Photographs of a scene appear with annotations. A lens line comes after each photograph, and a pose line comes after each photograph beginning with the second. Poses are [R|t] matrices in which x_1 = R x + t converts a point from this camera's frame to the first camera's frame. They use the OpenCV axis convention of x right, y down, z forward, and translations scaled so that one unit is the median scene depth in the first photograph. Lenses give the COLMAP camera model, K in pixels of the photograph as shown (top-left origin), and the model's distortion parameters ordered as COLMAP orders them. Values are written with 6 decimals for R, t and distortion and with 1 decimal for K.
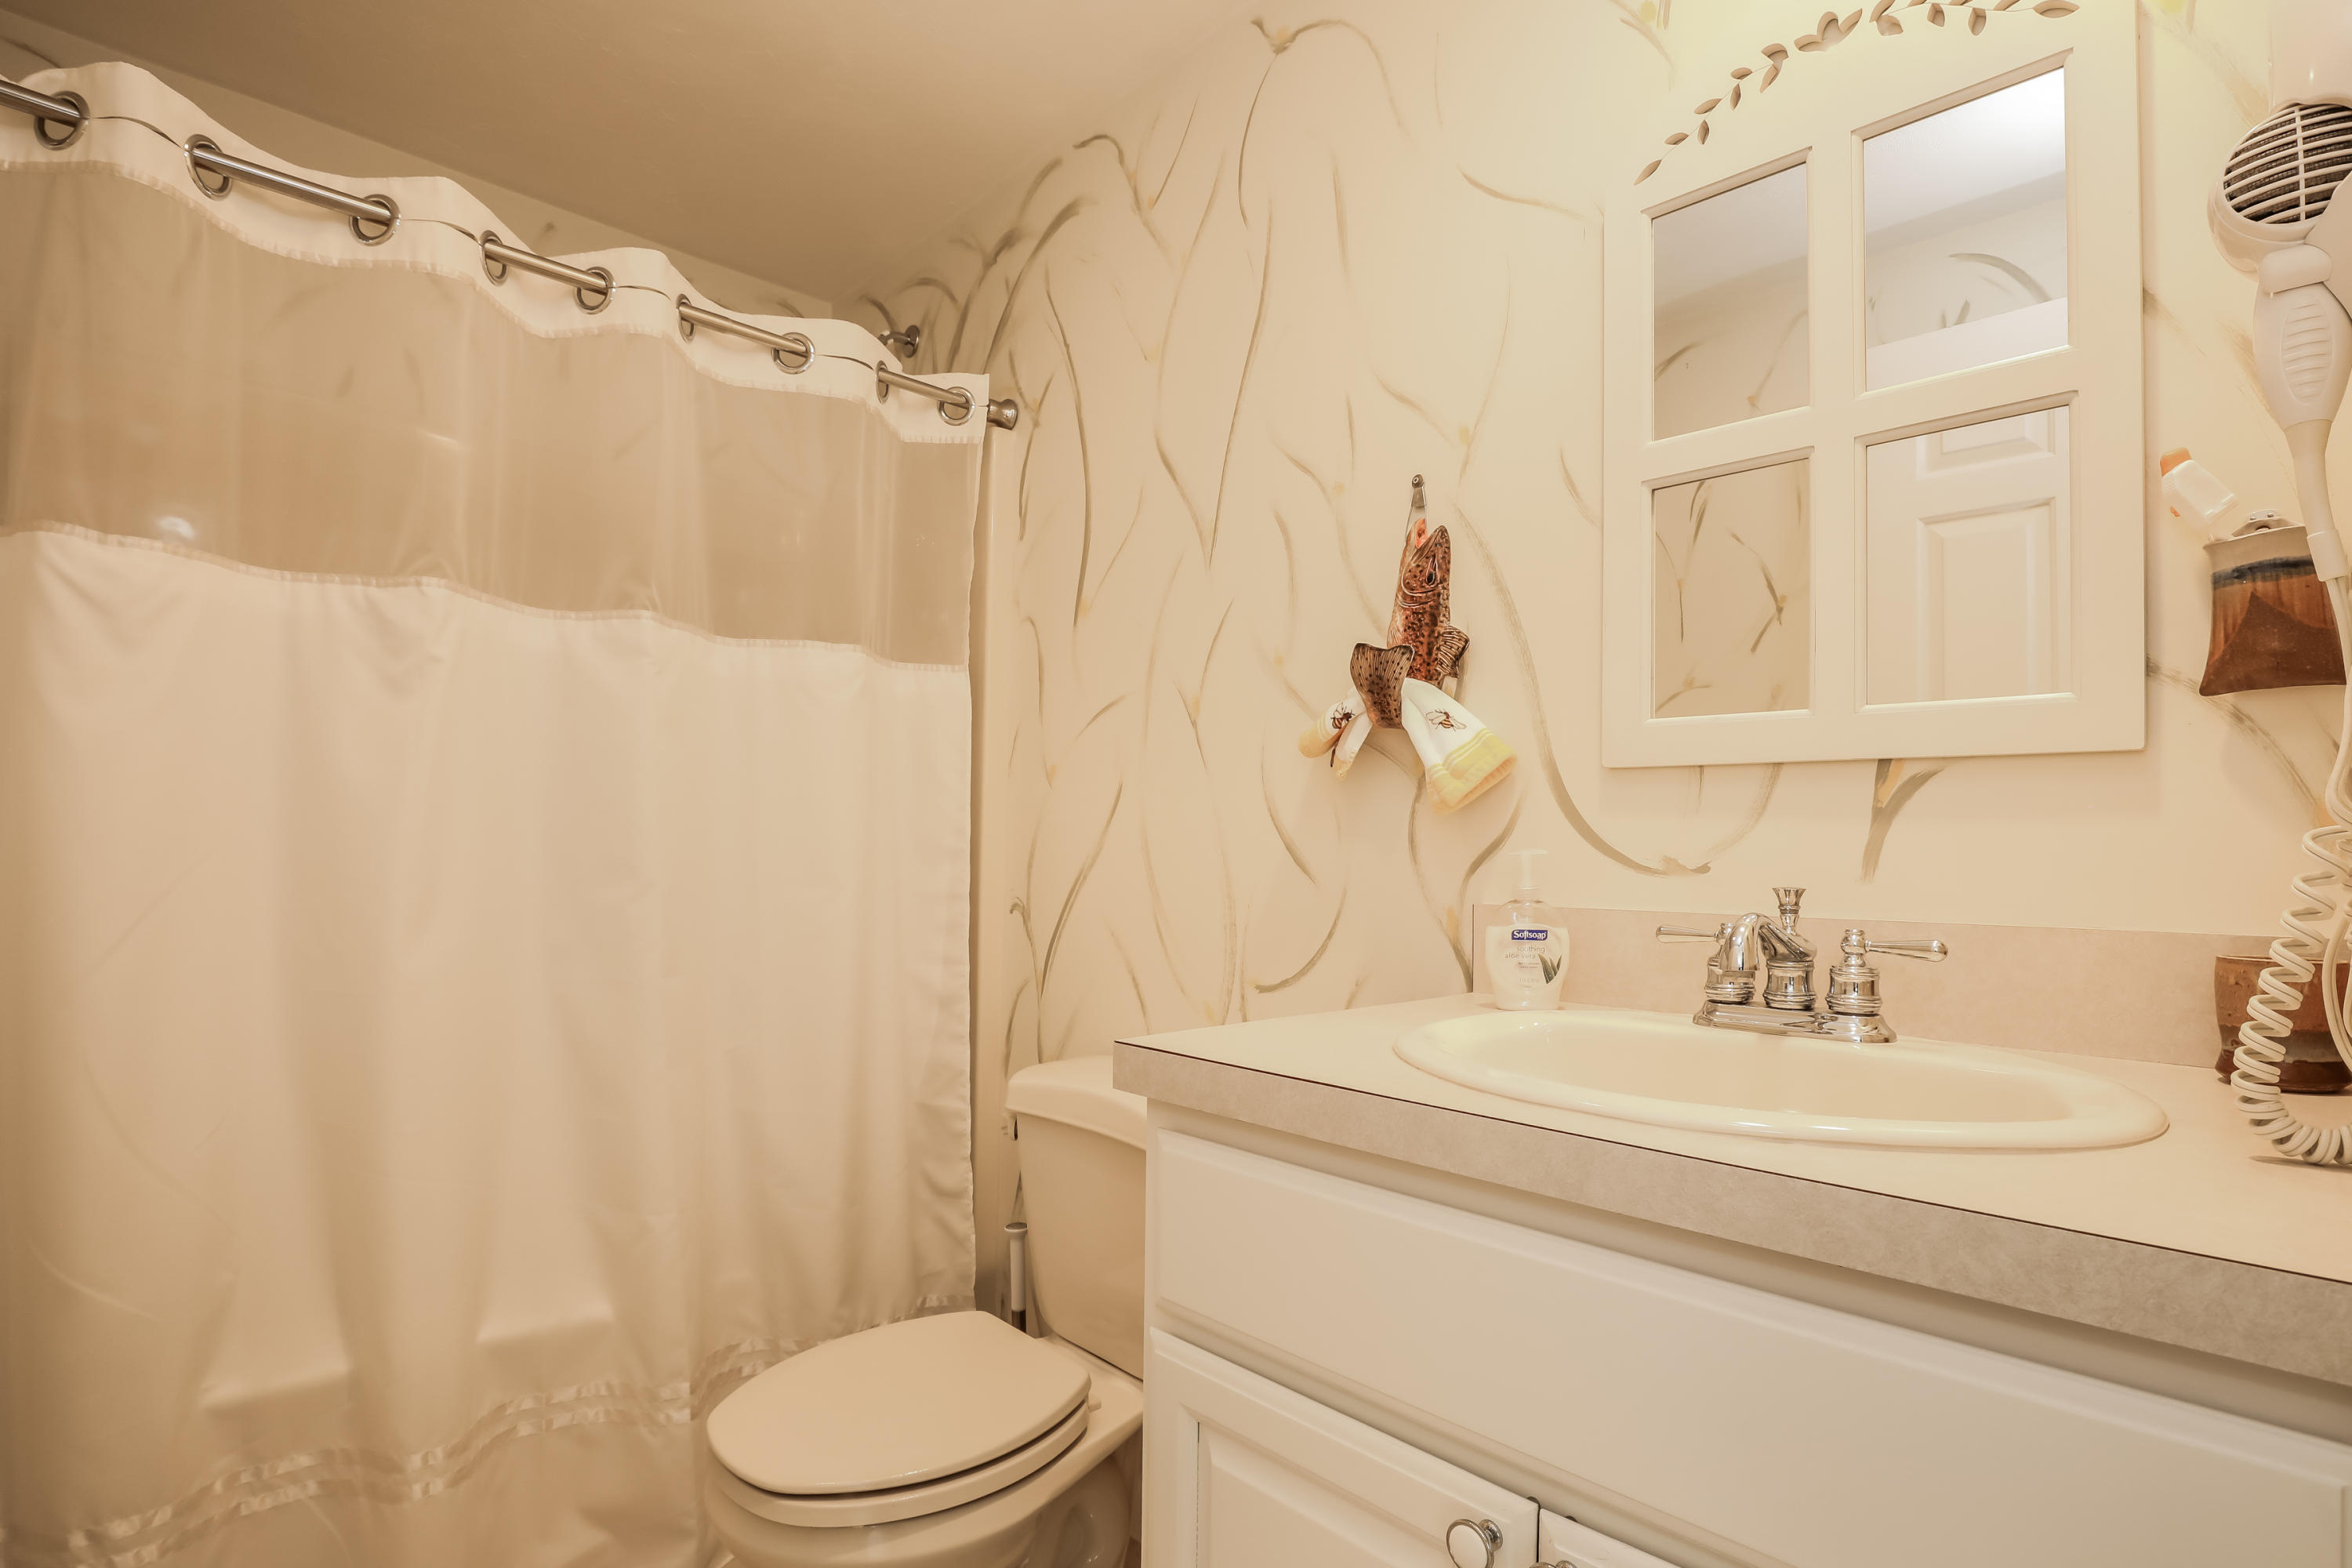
lens RADIAL K [[1110.1, 0, 1176.0], [0, 1110.1, 784.0], [0, 0, 1]] dist [-0.030431, 0.000284]
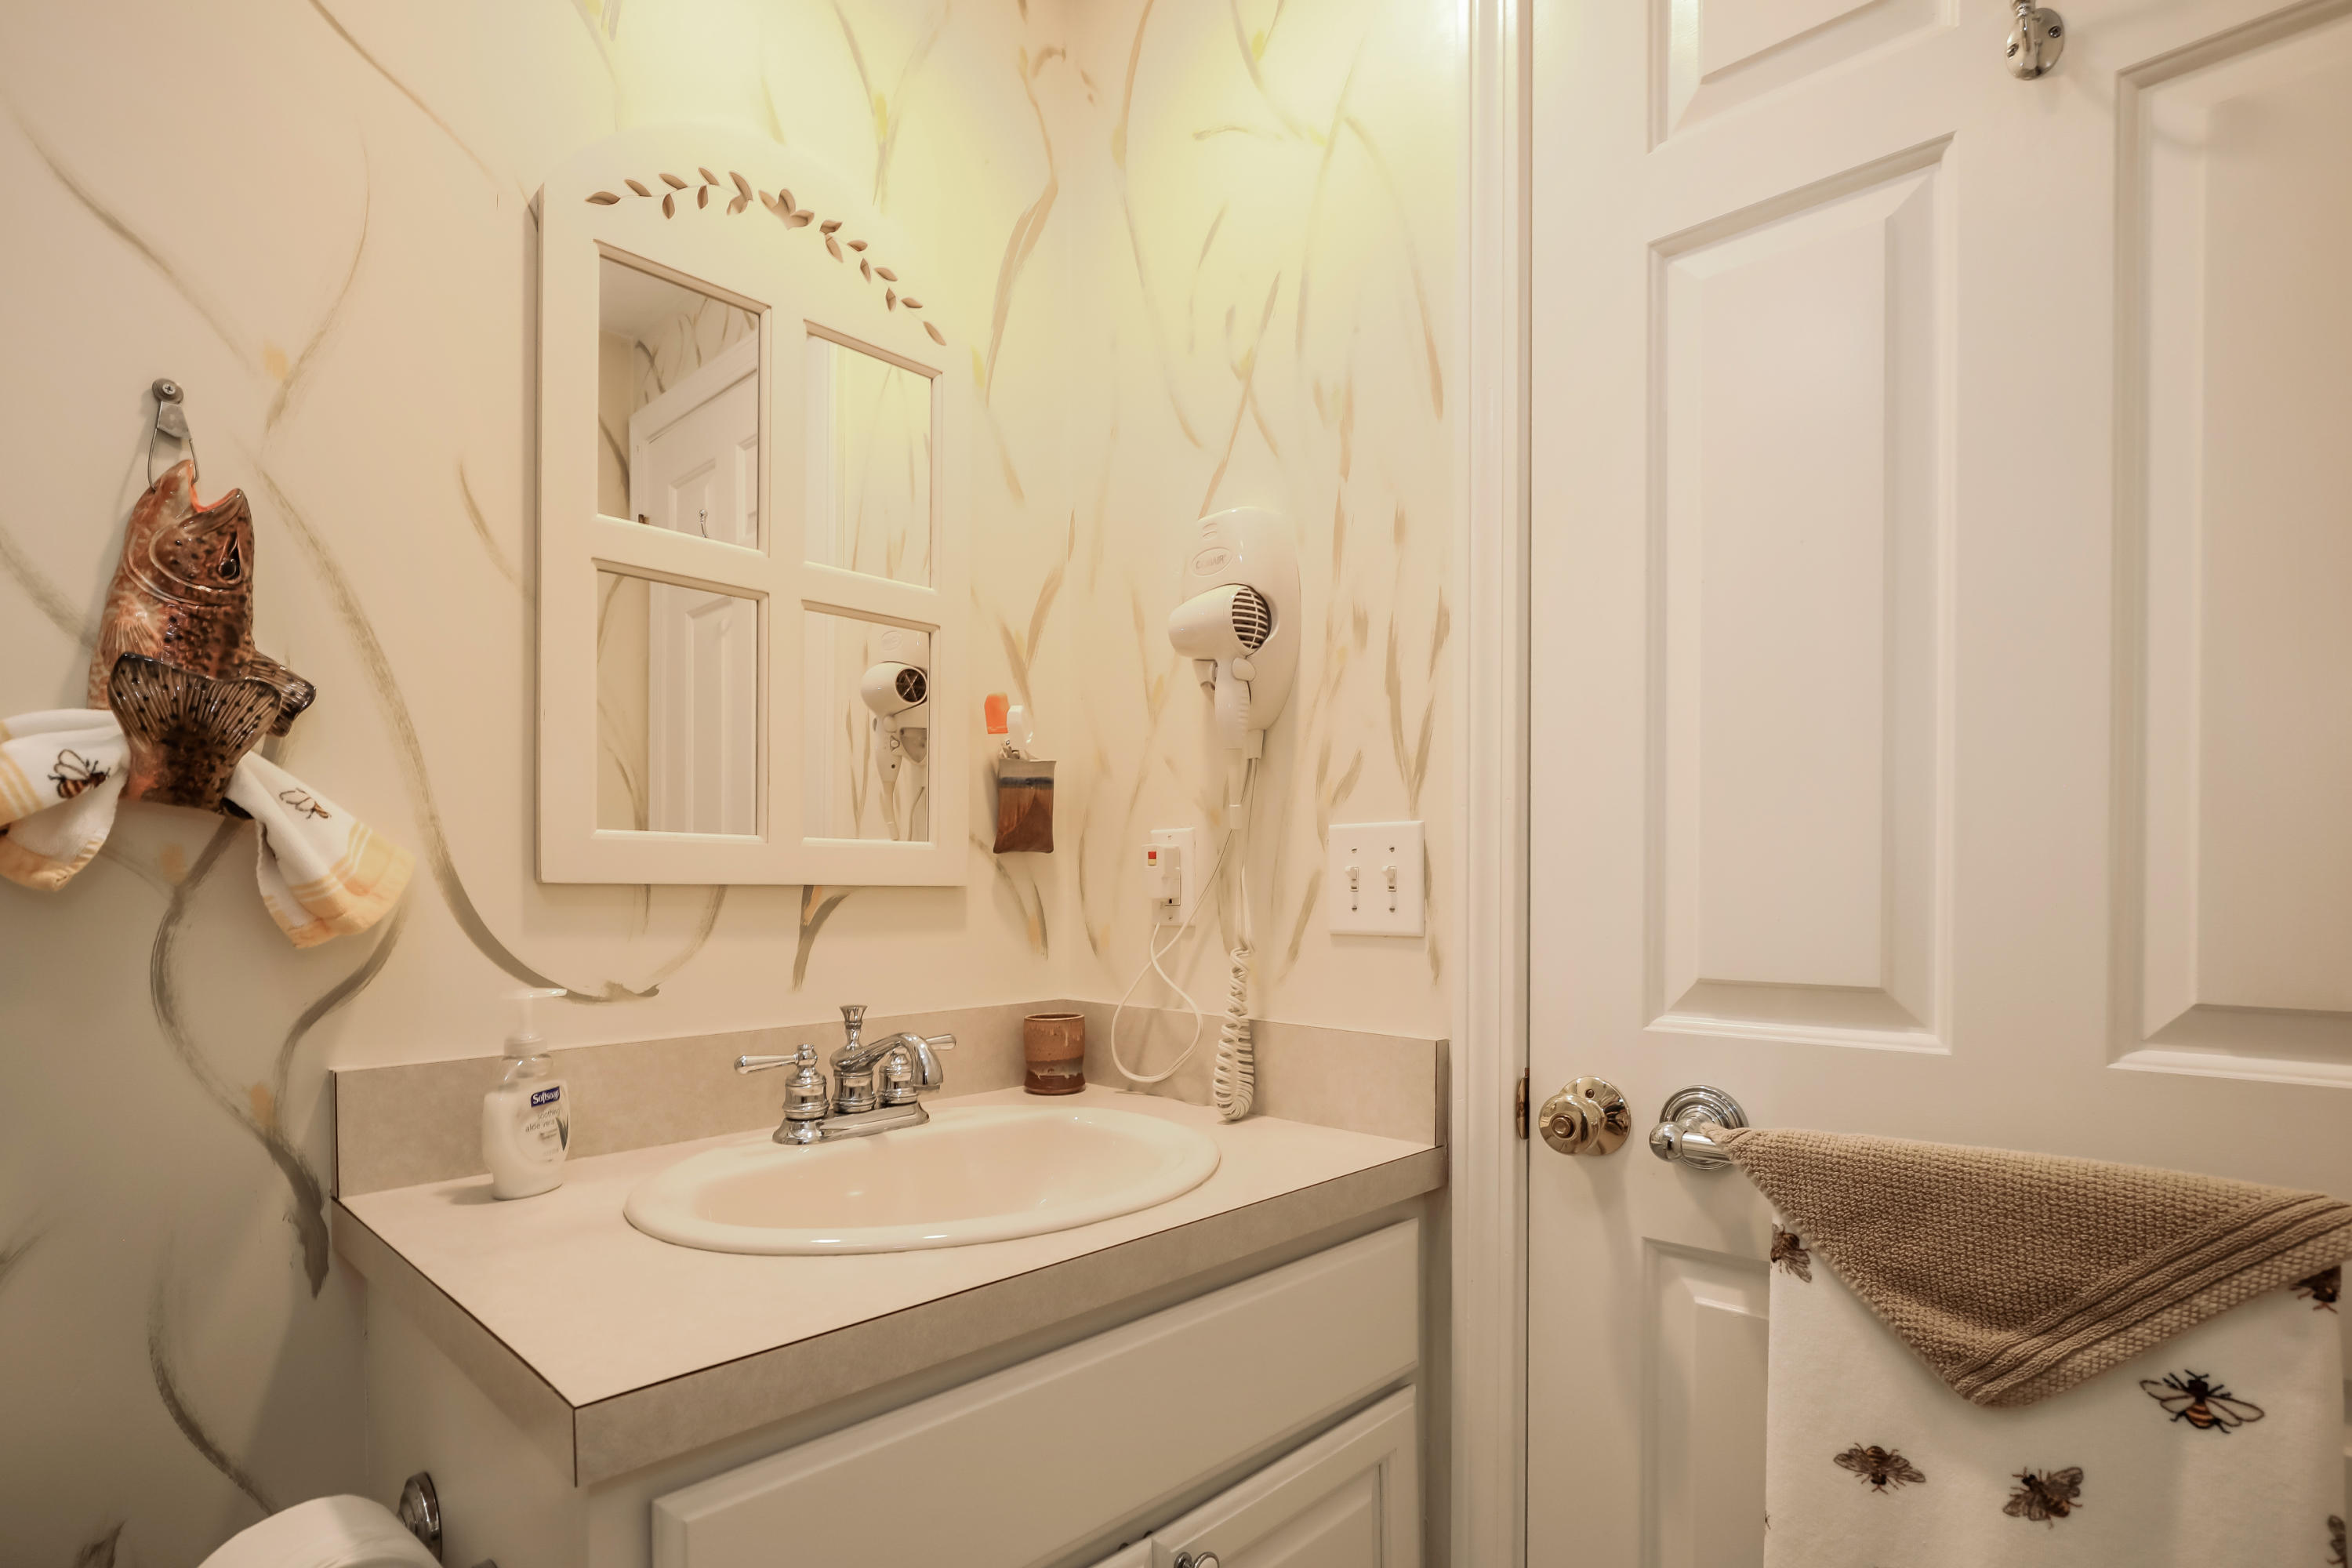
lens RADIAL K [[1155.7, 0, 1170.9], [0, 1155.7, 873.9], [0, 0, 1]] dist [-0.000159, 0.000010]
pose [[-0.021199, -0.008537, 0.999739, -0.531439], [-0.057133, 0.998340, 0.007314, -0.058347], [-0.998141, -0.056964, -0.021652, 0.567770]]
